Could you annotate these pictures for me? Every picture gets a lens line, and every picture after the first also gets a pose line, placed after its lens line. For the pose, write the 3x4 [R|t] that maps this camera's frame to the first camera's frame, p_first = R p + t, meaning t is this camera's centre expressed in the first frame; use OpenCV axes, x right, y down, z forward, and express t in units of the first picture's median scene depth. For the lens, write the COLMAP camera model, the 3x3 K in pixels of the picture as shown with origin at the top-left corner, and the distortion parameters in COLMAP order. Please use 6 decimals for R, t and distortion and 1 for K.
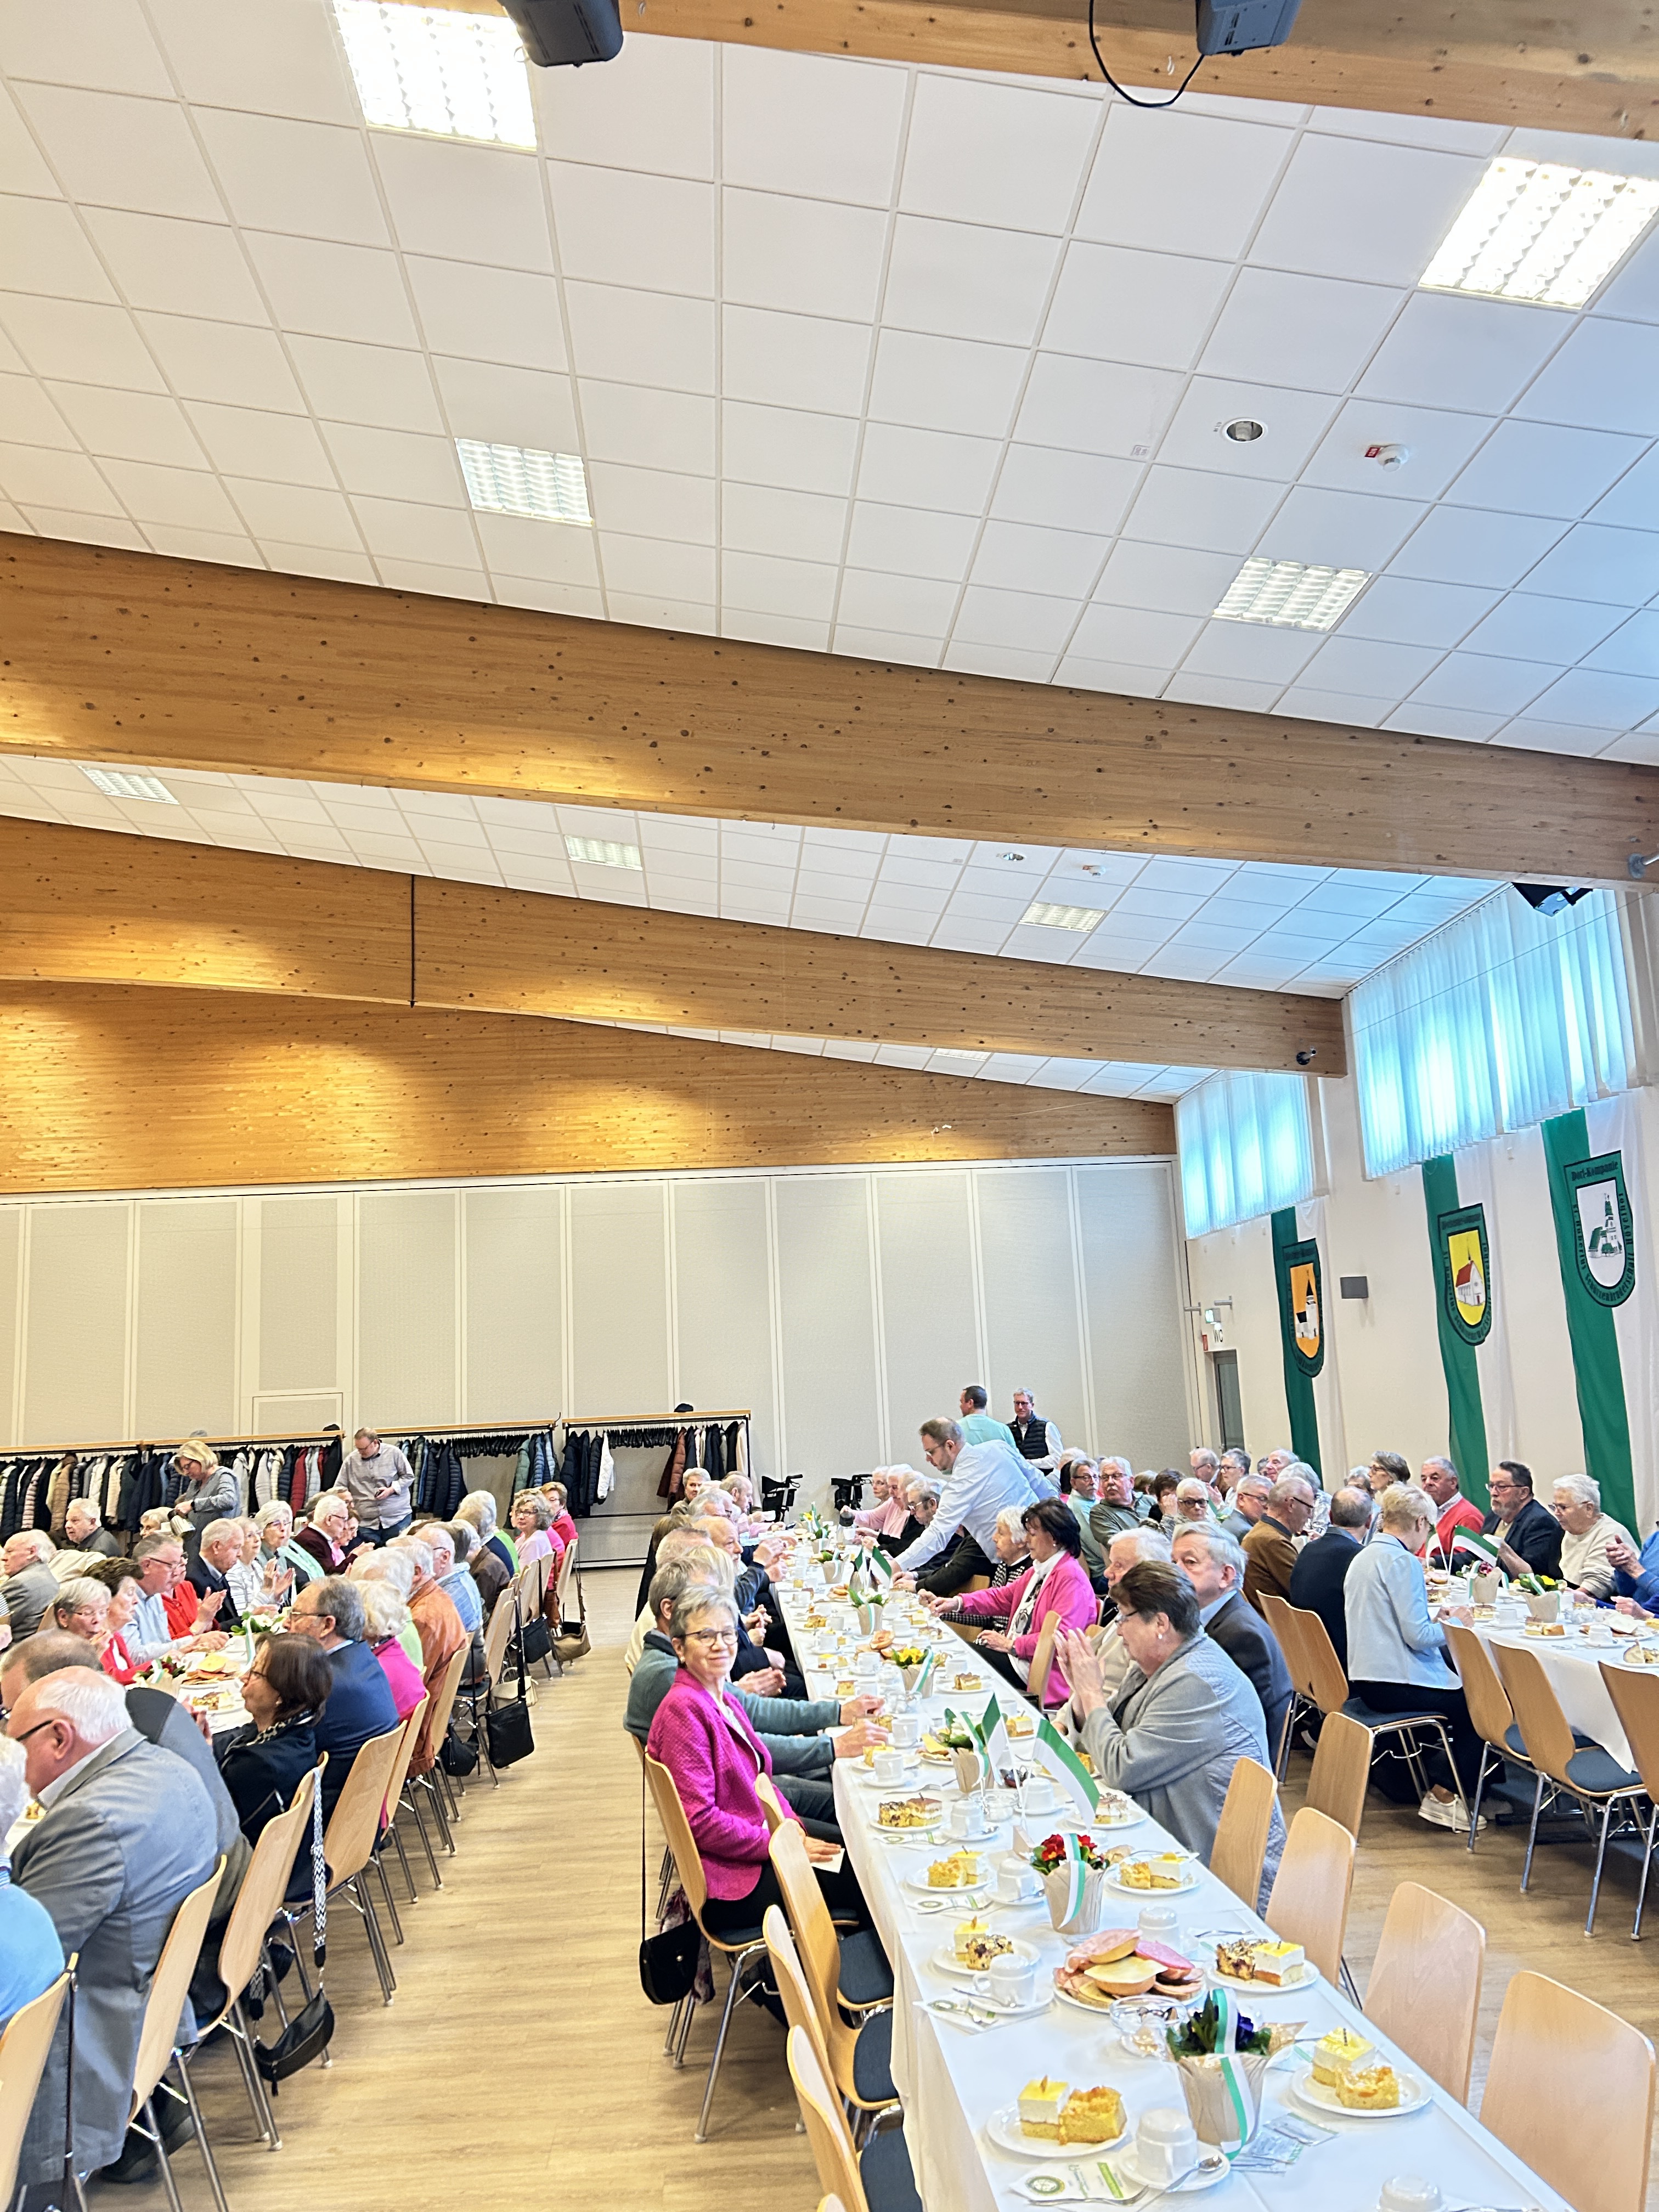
lens RADIAL K [[1755.9, 0, 829.5], [0, 1755.9, 1106.0], [0, 0, 1]] dist [0.055776, 0.000312]
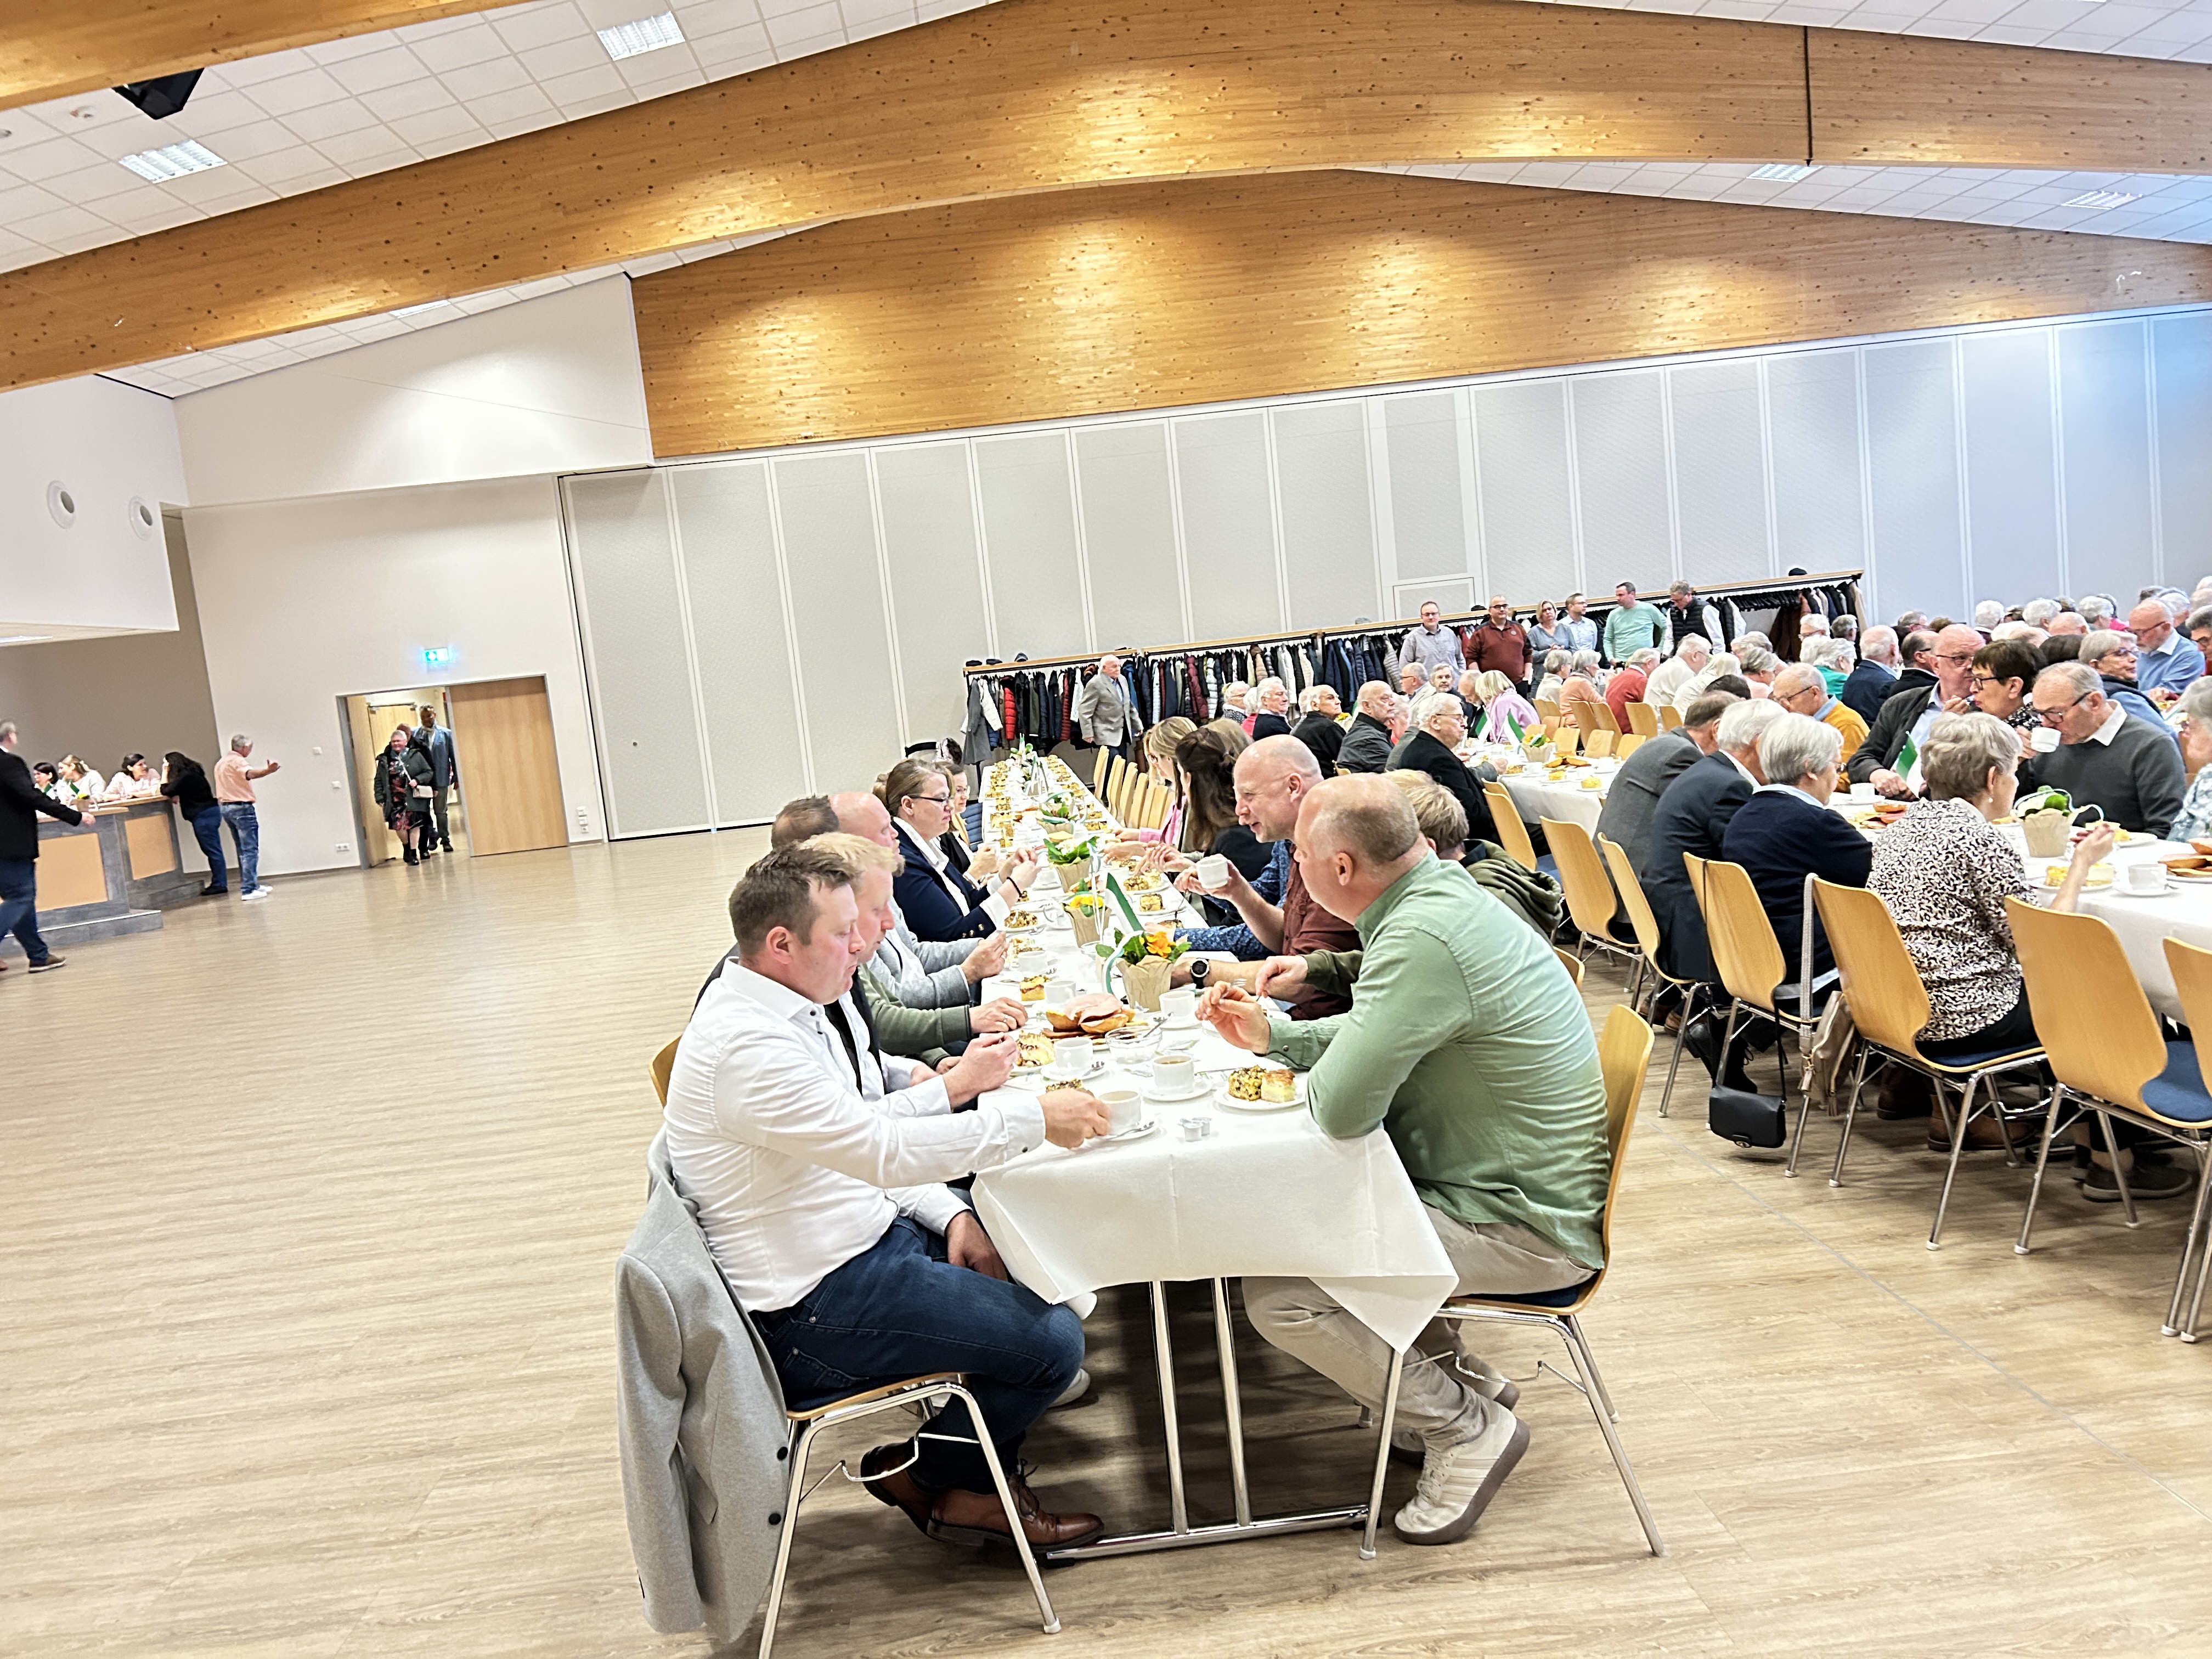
lens RADIAL K [[1712.8, 0, 1106.0], [0, 1712.8, 829.5], [0, 0, 1]] dist [-0.004070, -0.007442]
pose [[0.997803, -0.062791, -0.021140, -0.473783], [0.066166, 0.960835, 0.269107, 0.014241], [0.003415, -0.269914, 0.962878, -0.042182]]
